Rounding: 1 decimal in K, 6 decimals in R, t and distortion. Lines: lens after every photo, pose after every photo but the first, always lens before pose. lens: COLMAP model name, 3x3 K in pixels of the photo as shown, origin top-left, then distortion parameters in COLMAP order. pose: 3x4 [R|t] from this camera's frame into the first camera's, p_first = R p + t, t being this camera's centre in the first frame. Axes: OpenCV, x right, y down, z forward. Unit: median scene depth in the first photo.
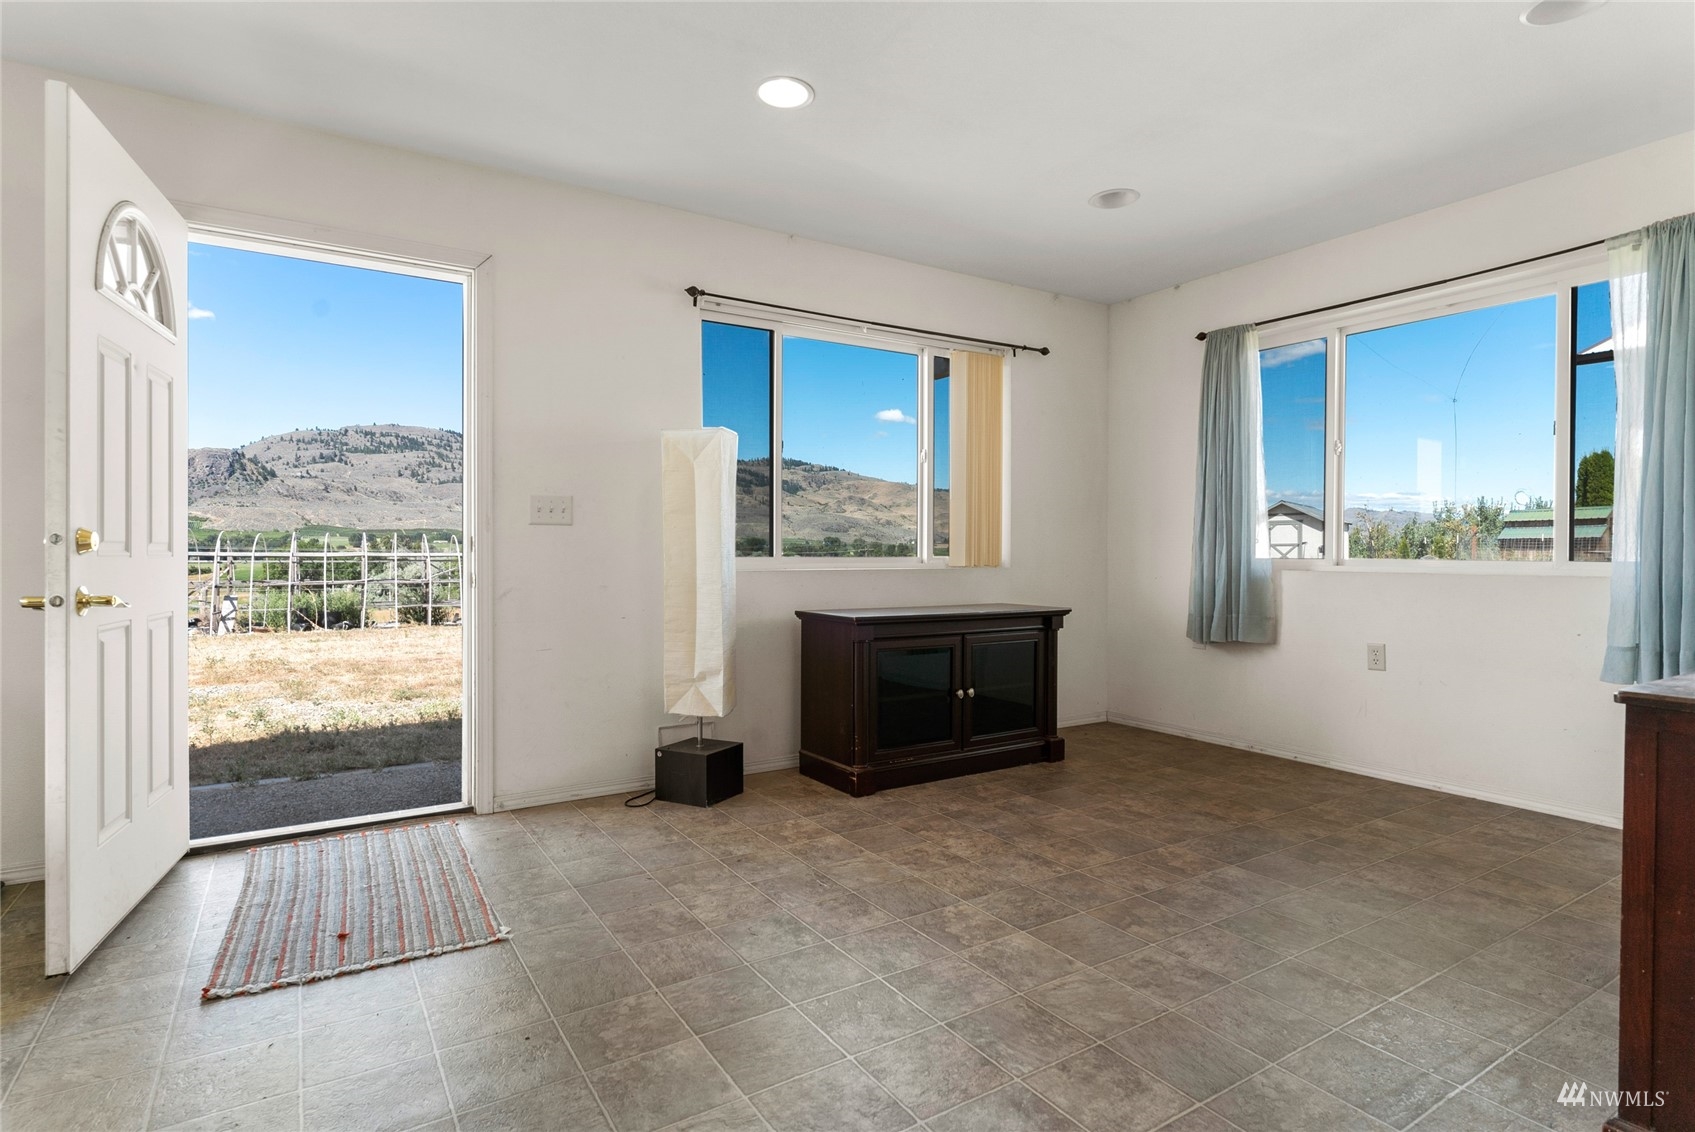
lens RADIAL K [[870.7, 0, 848.4], [0, 870.7, 567.1], [0, 0, 1]] dist [-0.008721, 0.002830]
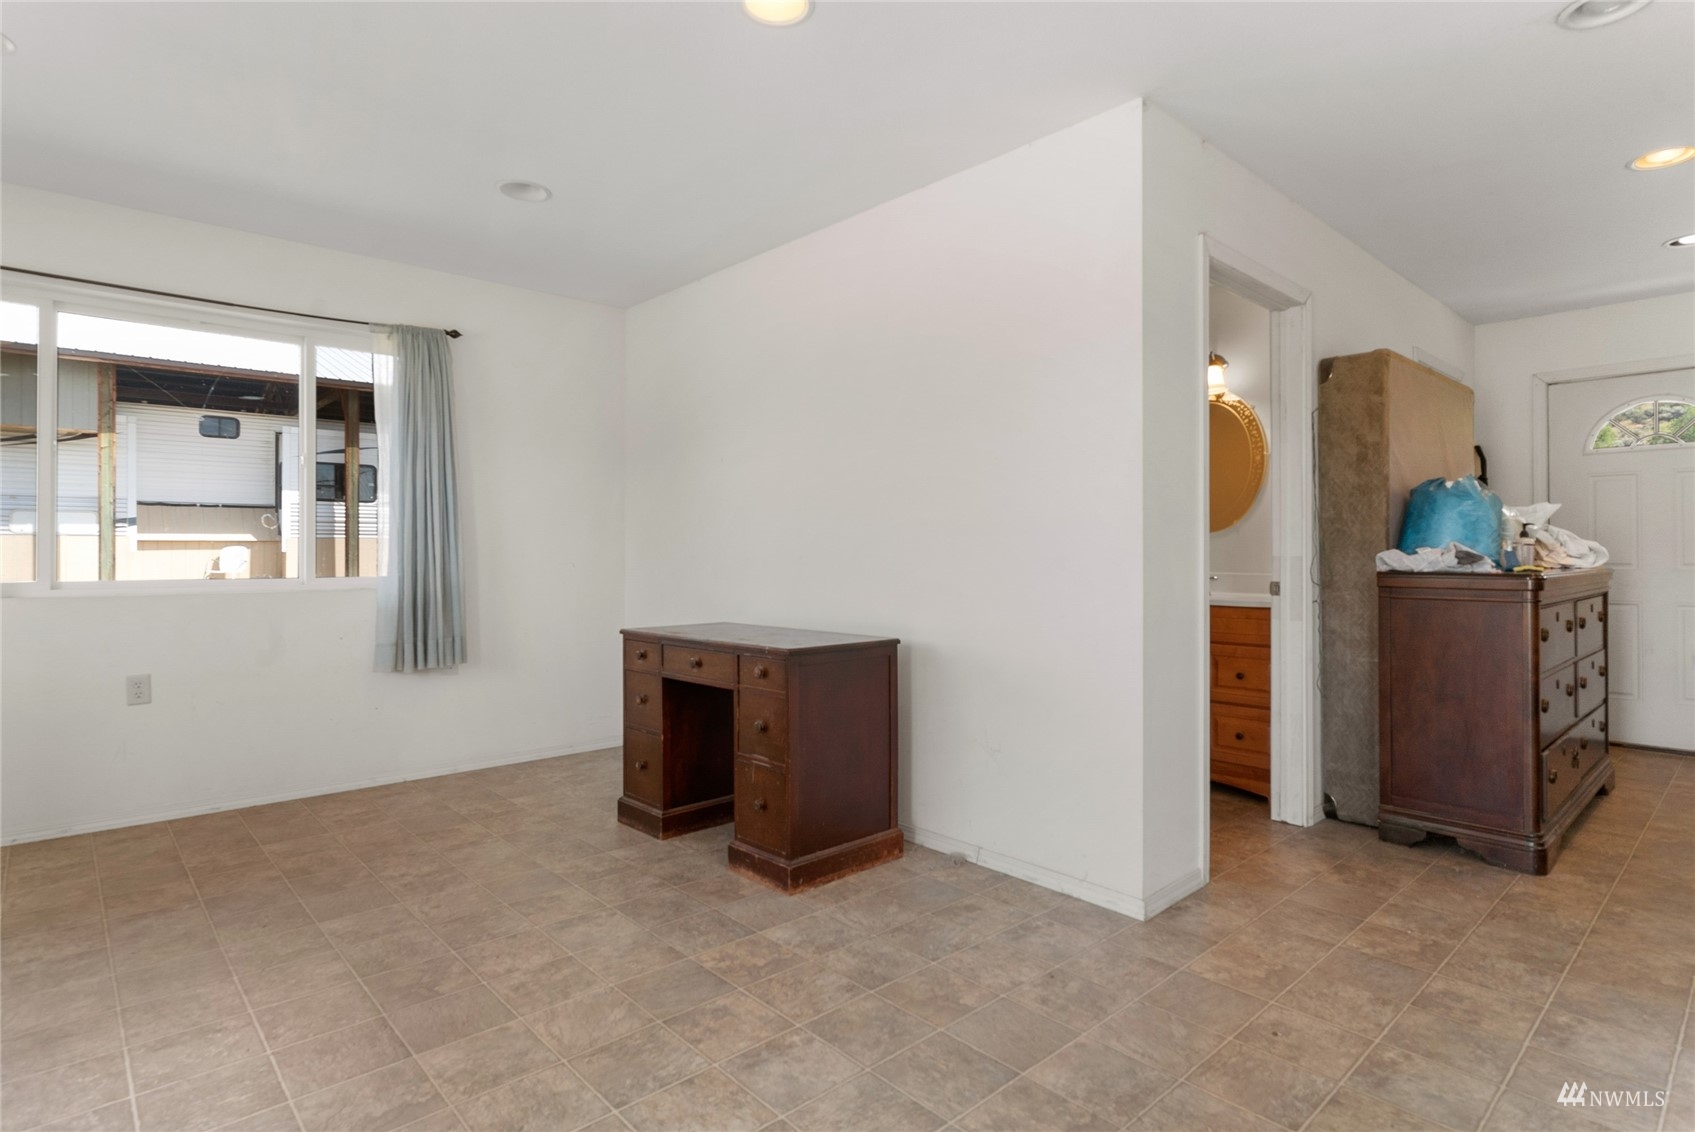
lens RADIAL K [[870.7, 0, 848.7], [0, 870.7, 552.6], [0, 0, 1]] dist [-0.008721, 0.002830]
pose [[-0.174319, -0.004072, 0.984681, -0.668173], [0.015526, 0.999856, 0.006884, -0.054522], [-0.984567, 0.016488, -0.174231, 0.723250]]
